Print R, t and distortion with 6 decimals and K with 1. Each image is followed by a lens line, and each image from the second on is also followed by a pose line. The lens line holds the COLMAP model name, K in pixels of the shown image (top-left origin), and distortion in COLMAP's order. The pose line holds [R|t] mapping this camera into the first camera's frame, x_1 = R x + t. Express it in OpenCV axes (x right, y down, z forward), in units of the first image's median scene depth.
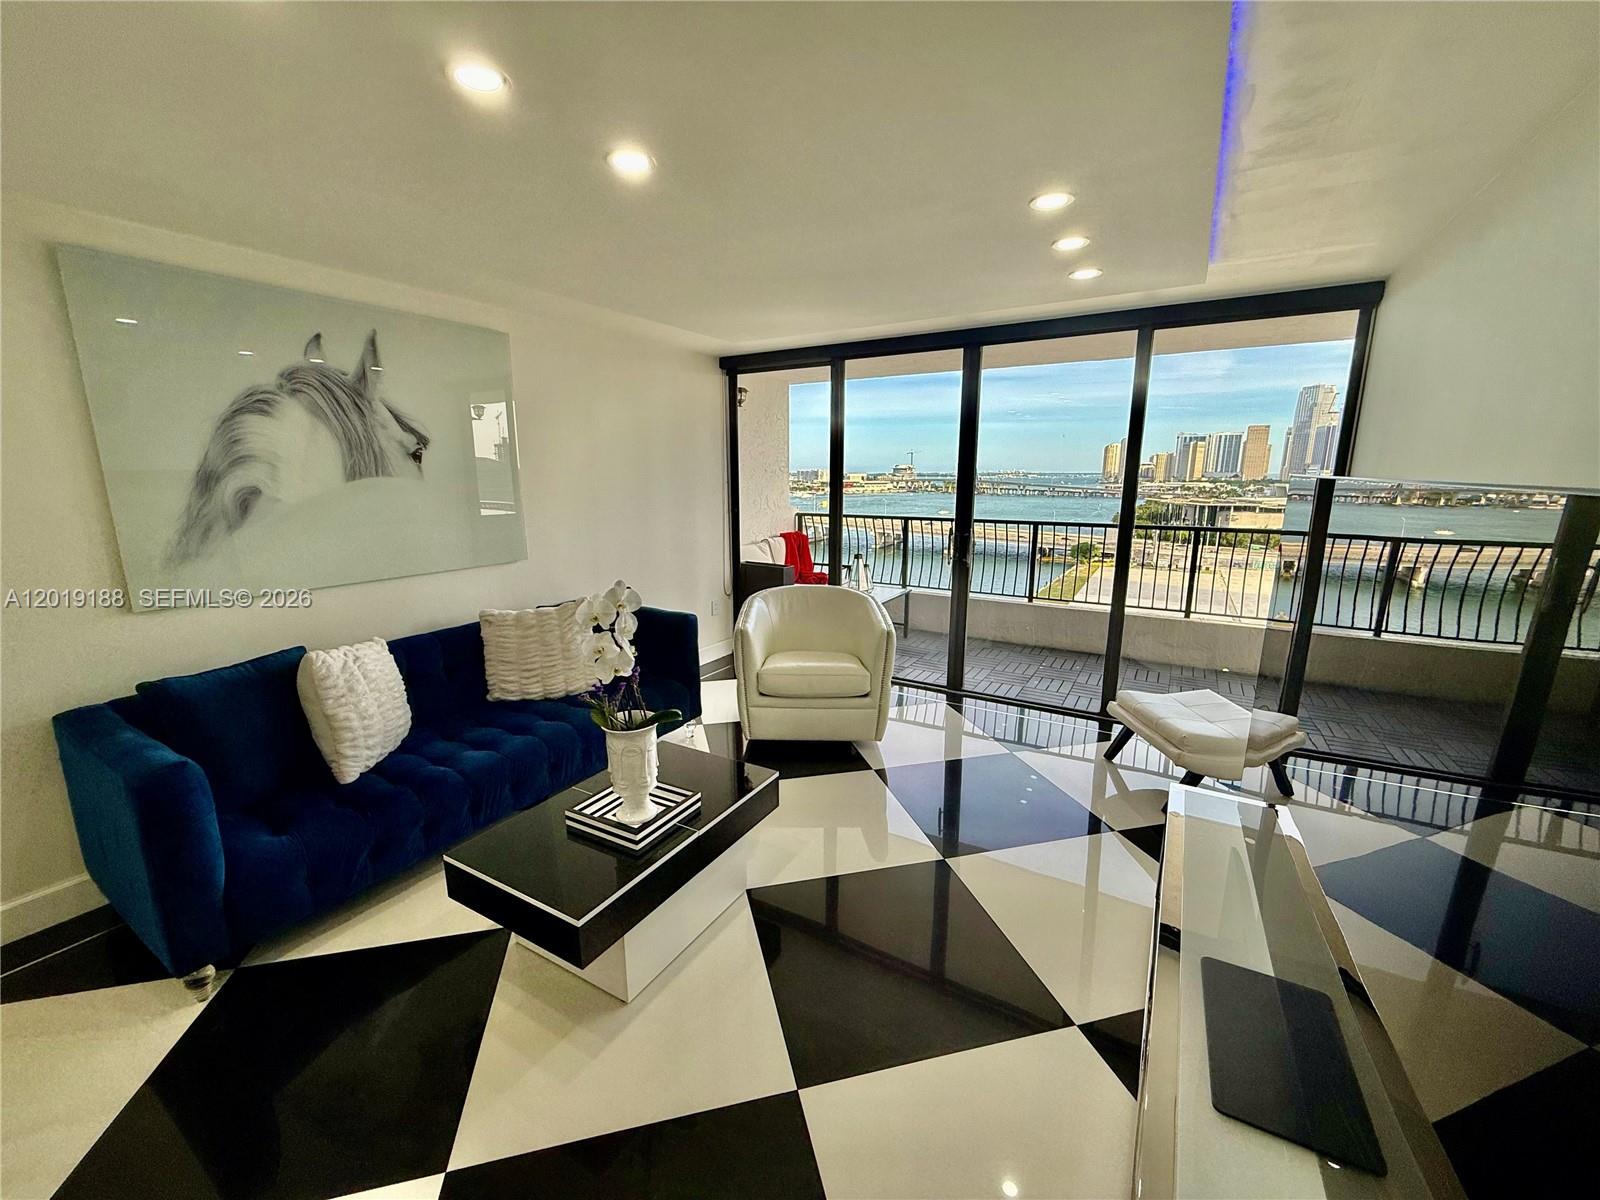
lens RADIAL K [[637.9, 0, 795.0], [0, 637.9, 603.3], [0, 0, 1]] dist [0.000429, 0.000091]
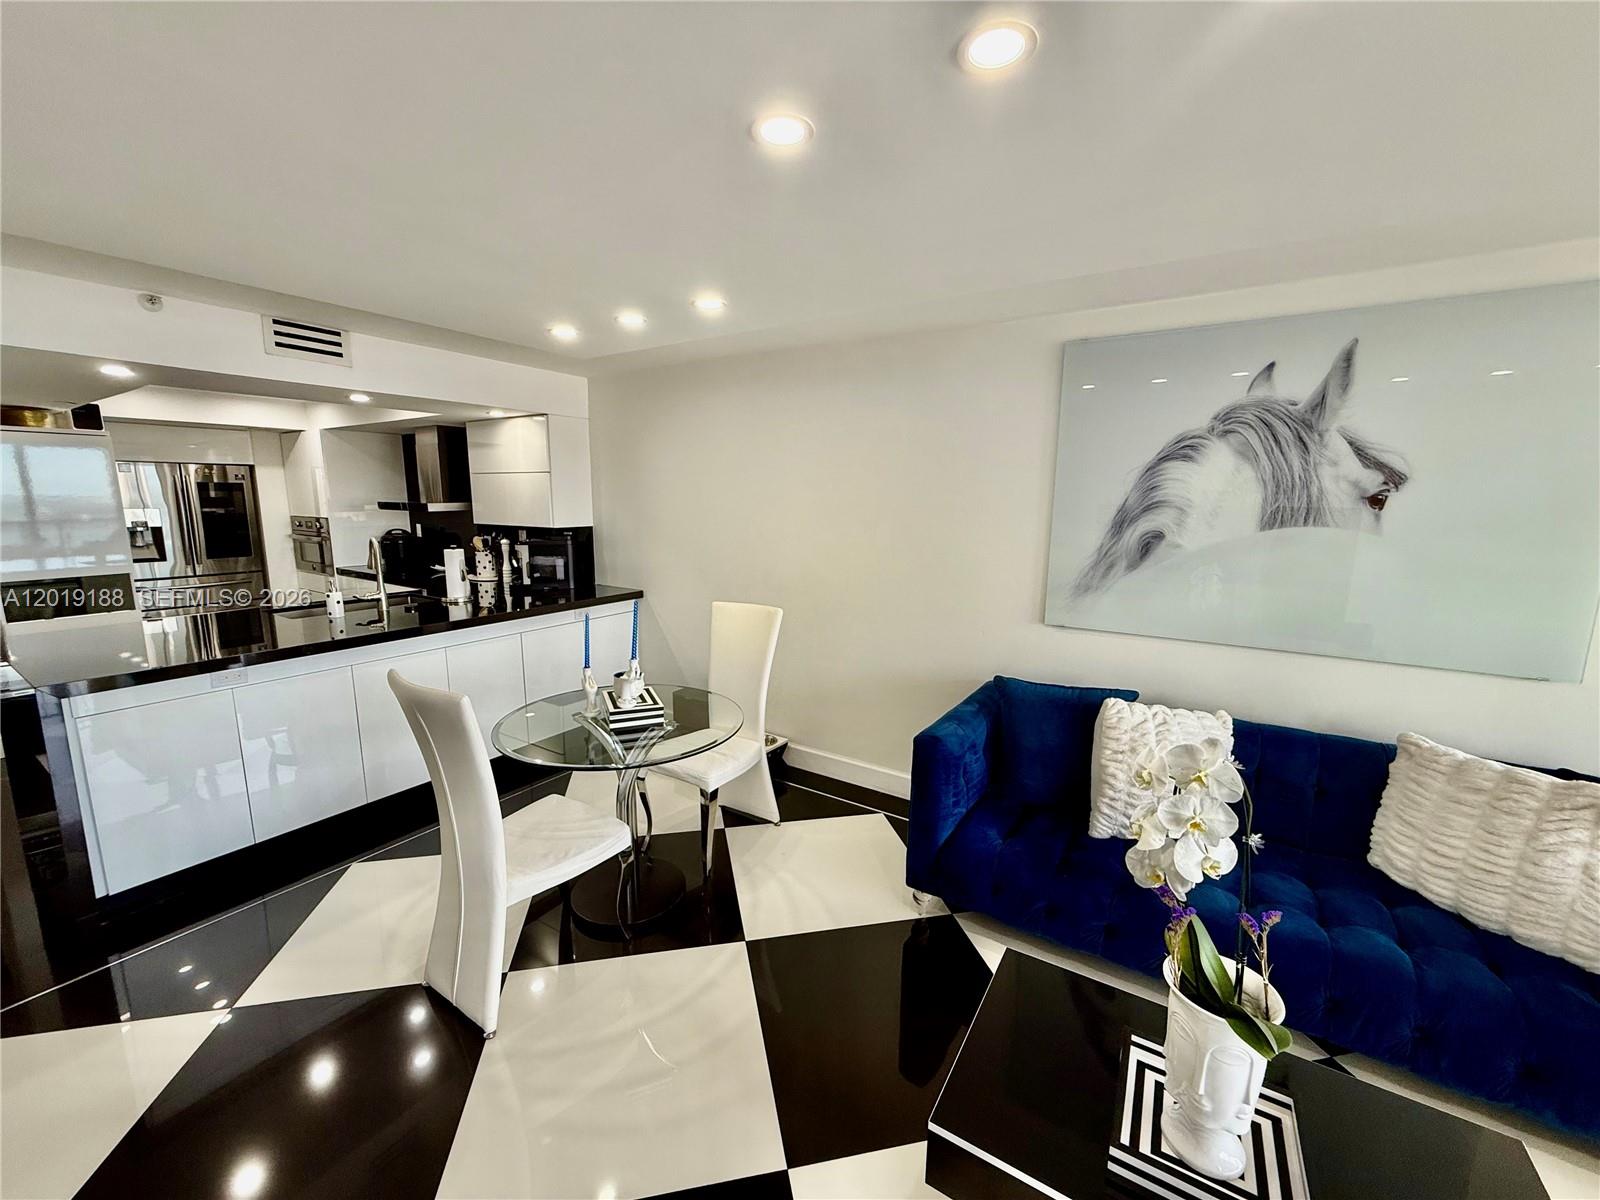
lens RADIAL K [[637.9, 0, 794.2], [0, 637.9, 602.4], [0, 0, 1]] dist [0.000429, 0.000091]
pose [[-0.036114, 0.167884, -0.985145, 0.156654], [-0.210759, 0.962337, 0.171723, -0.097922], [0.976871, 0.213830, 0.000630, 0.353870]]
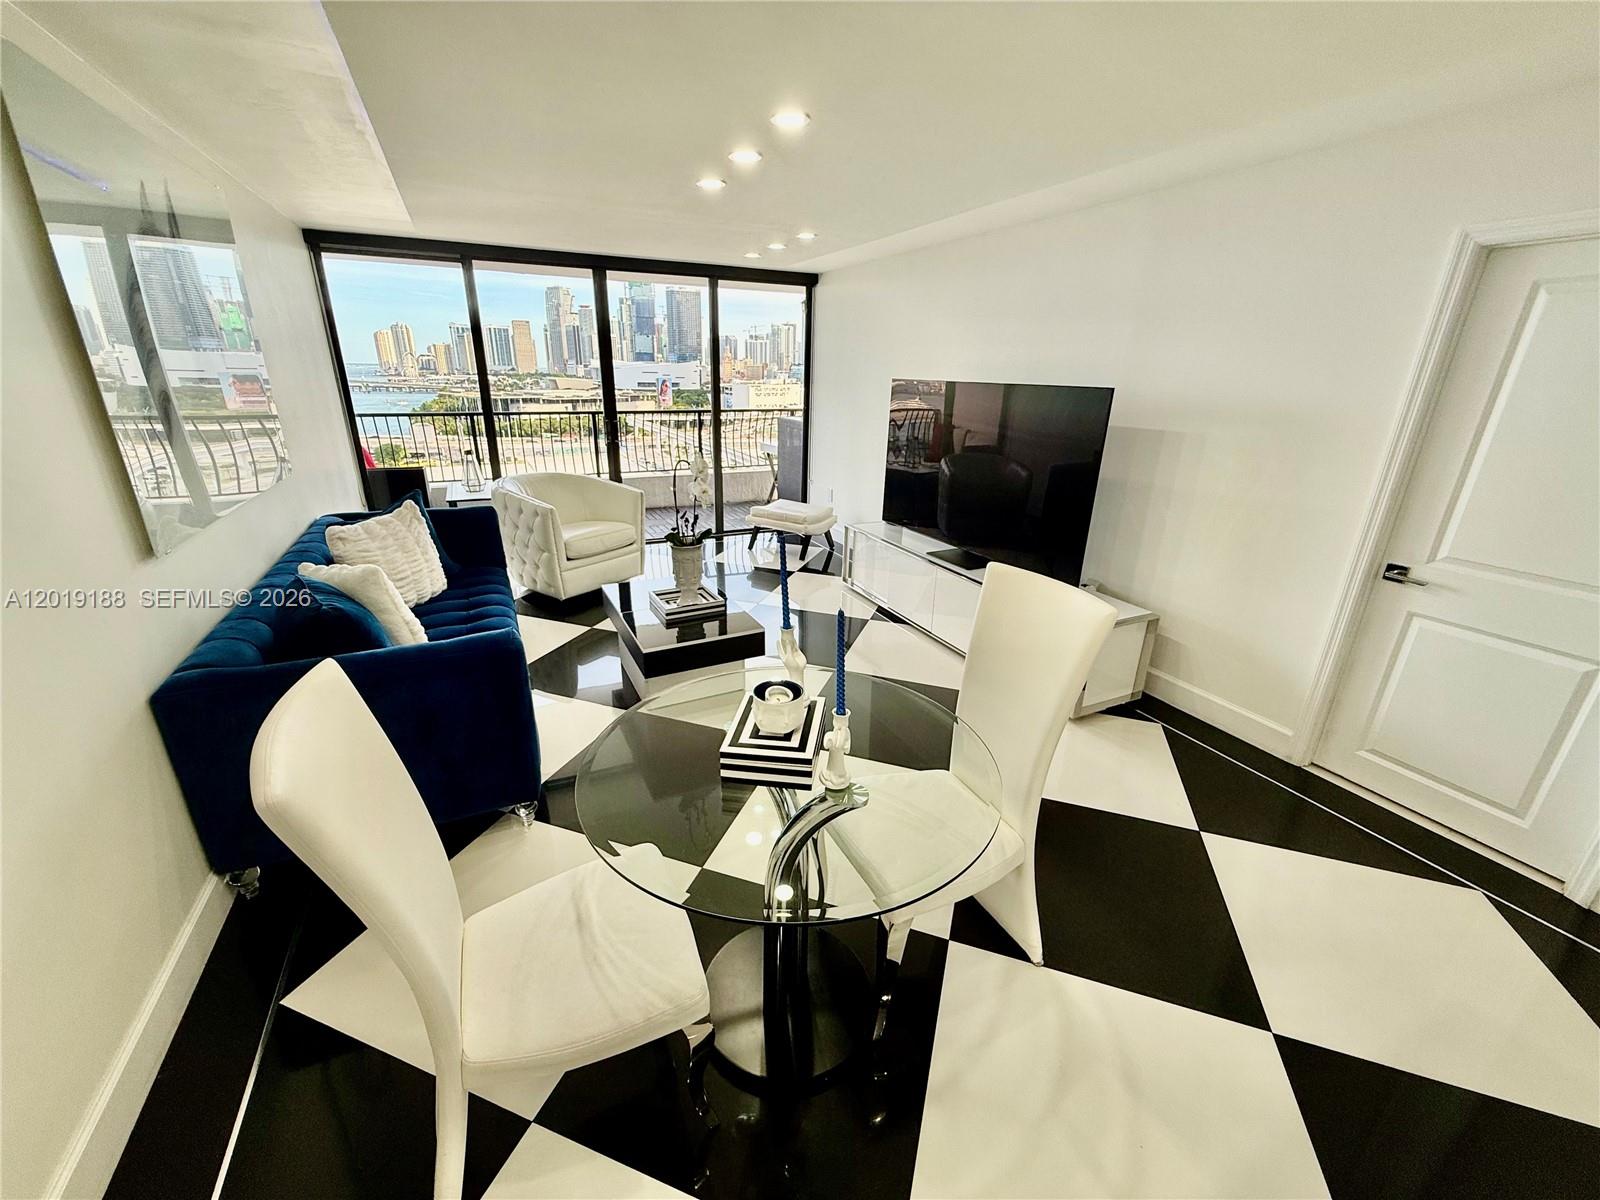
lens RADIAL K [[637.9, 0, 796.2], [0, 637.9, 602.3], [0, 0, 1]] dist [0.000429, 0.000091]
pose [[0.546202, -0.277153, 0.790474, -0.872640], [0.151762, 0.960802, 0.232008, 0.002466], [-0.823791, -0.006760, 0.566854, -0.067144]]
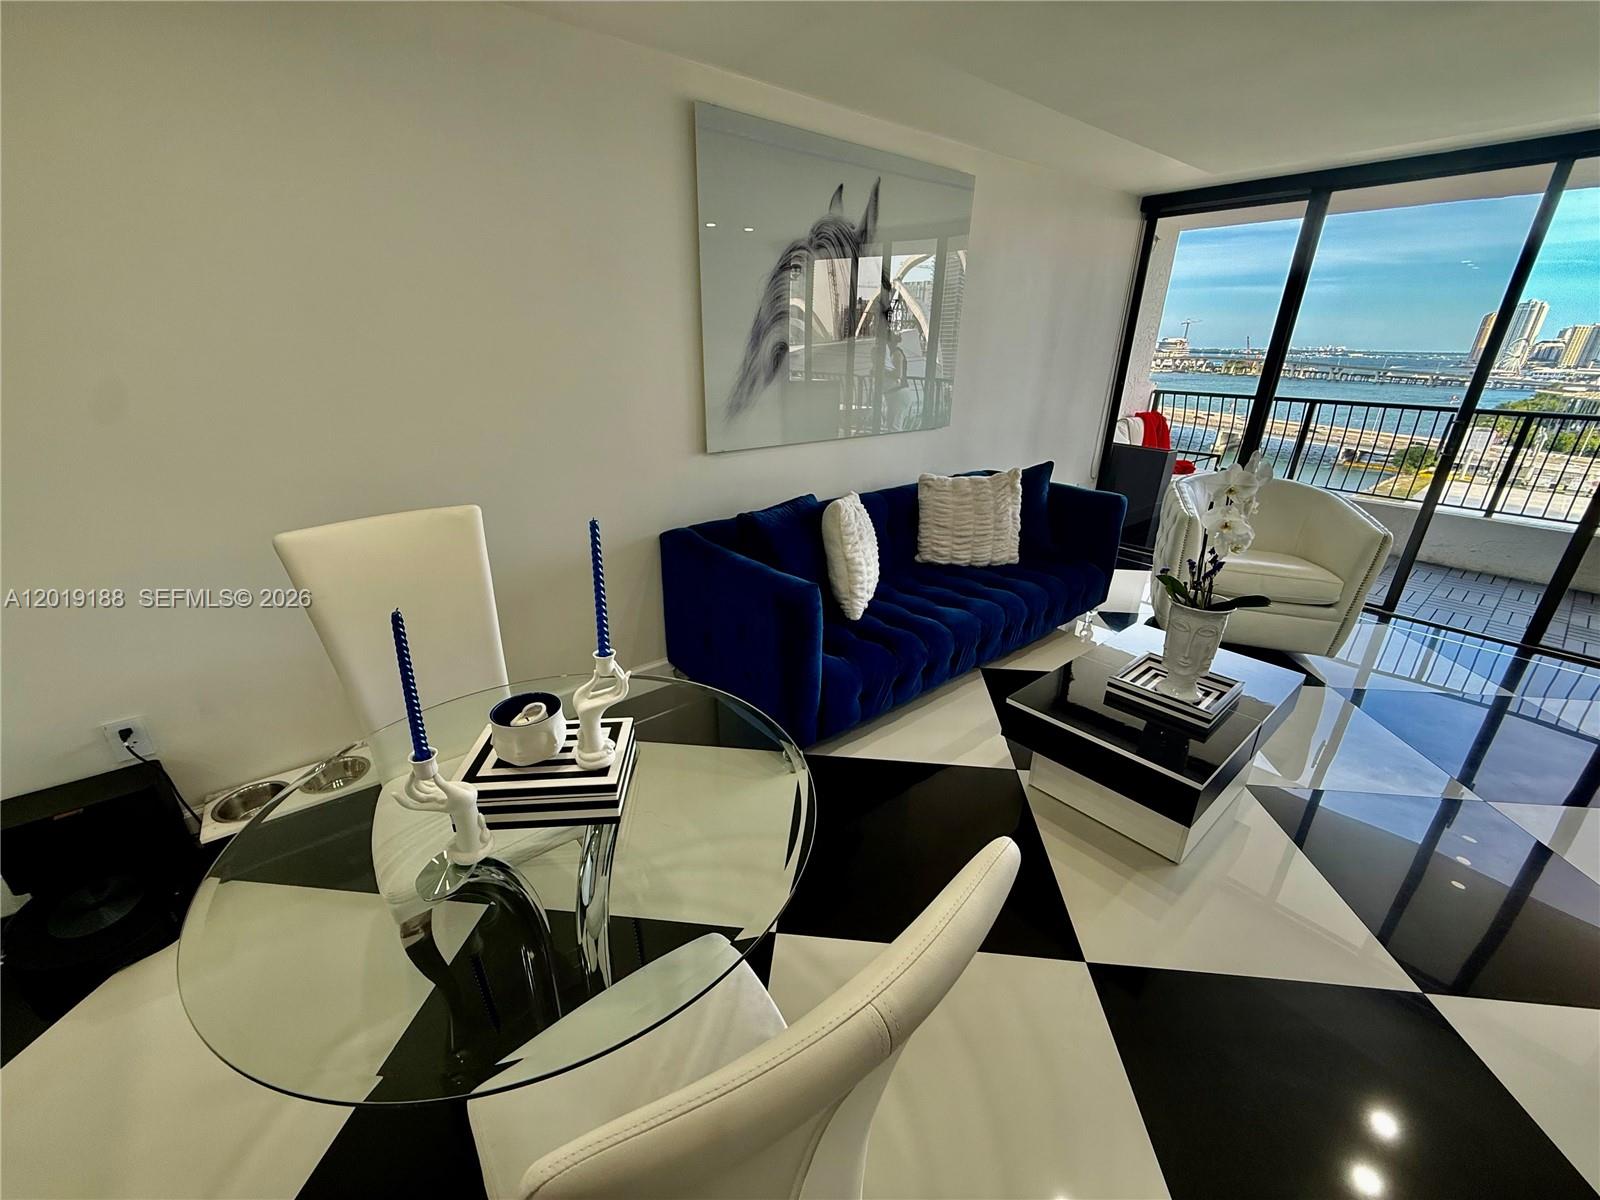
lens RADIAL K [[637.9, 0, 794.1], [0, 637.9, 602.6], [0, 0, 1]] dist [0.000429, 0.000091]
pose [[0.943652, 0.137135, -0.301188, -0.346112], [-0.080024, 0.977650, 0.194414, 0.030418], [0.321117, -0.159357, 0.933536, -0.064983]]
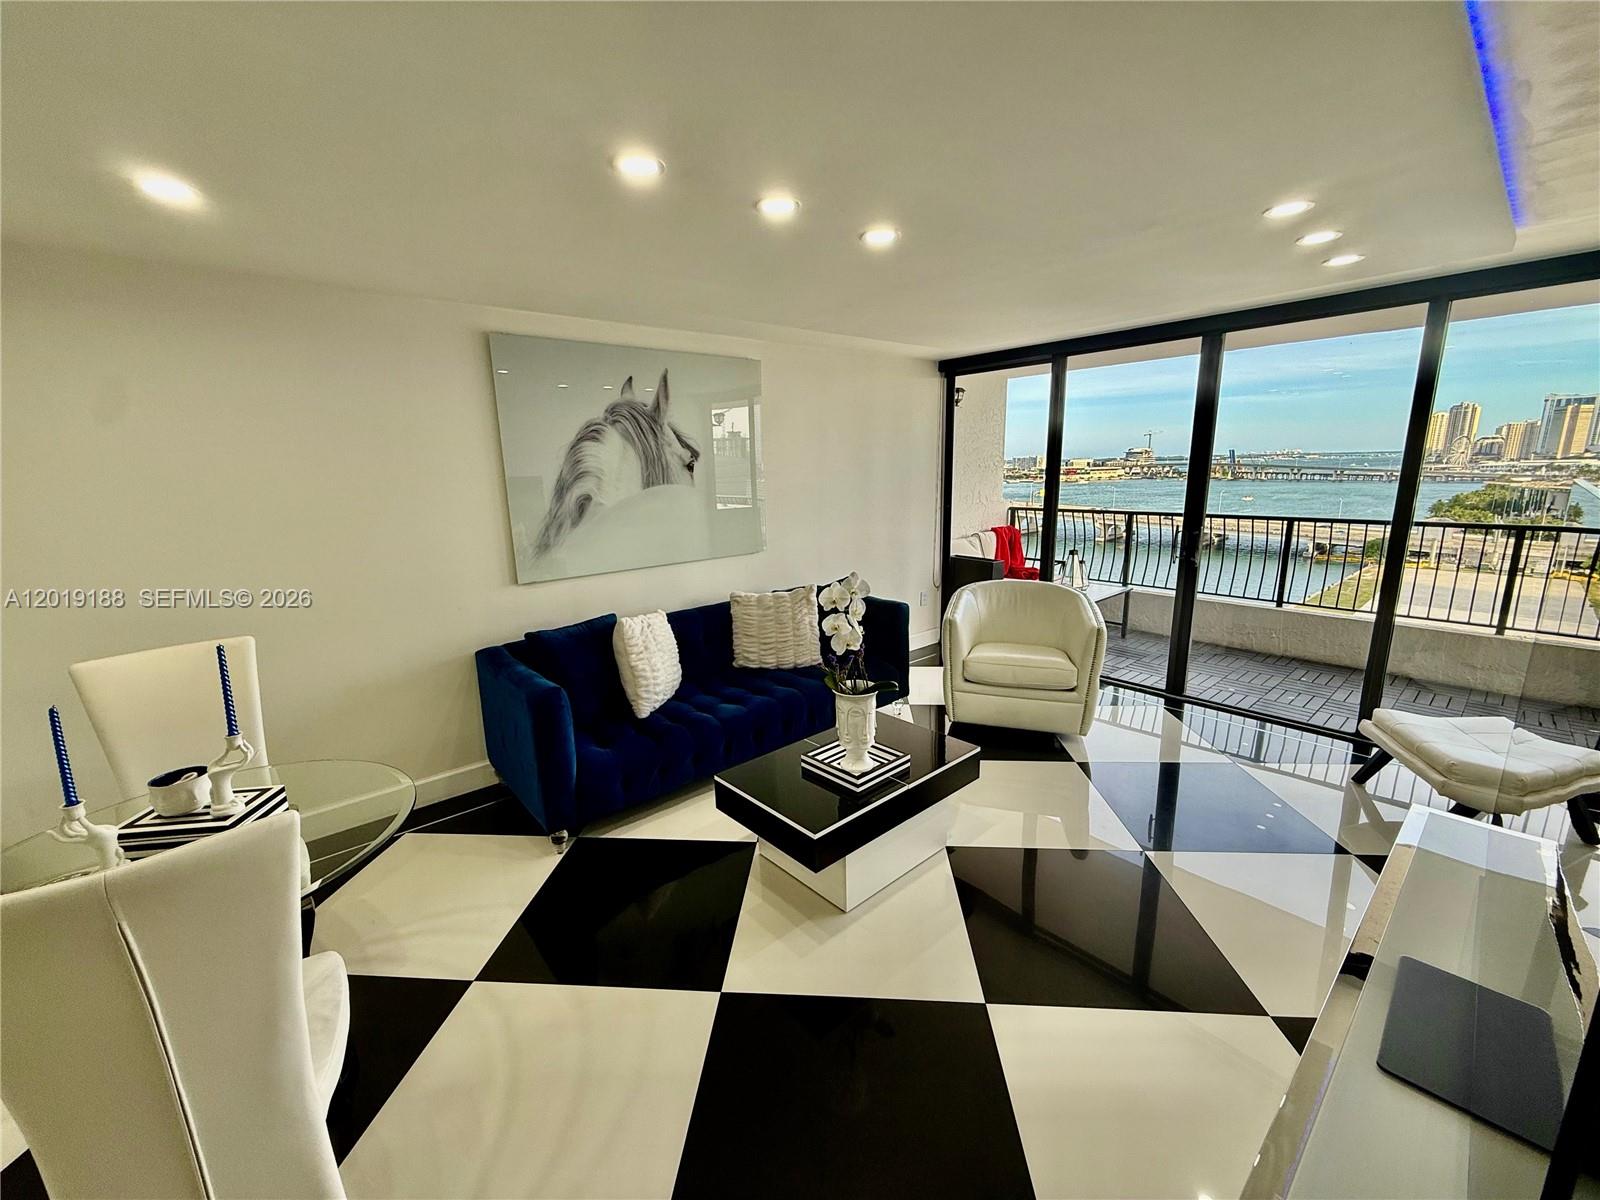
lens RADIAL K [[637.9, 0, 794.4], [0, 637.9, 602.6], [0, 0, 1]] dist [0.000429, 0.000091]
pose [[0.949152, 0.044174, -0.311705, 0.001752], [-0.039826, 0.999000, 0.020303, 0.001526], [0.312290, -0.006857, 0.949962, -0.119221]]
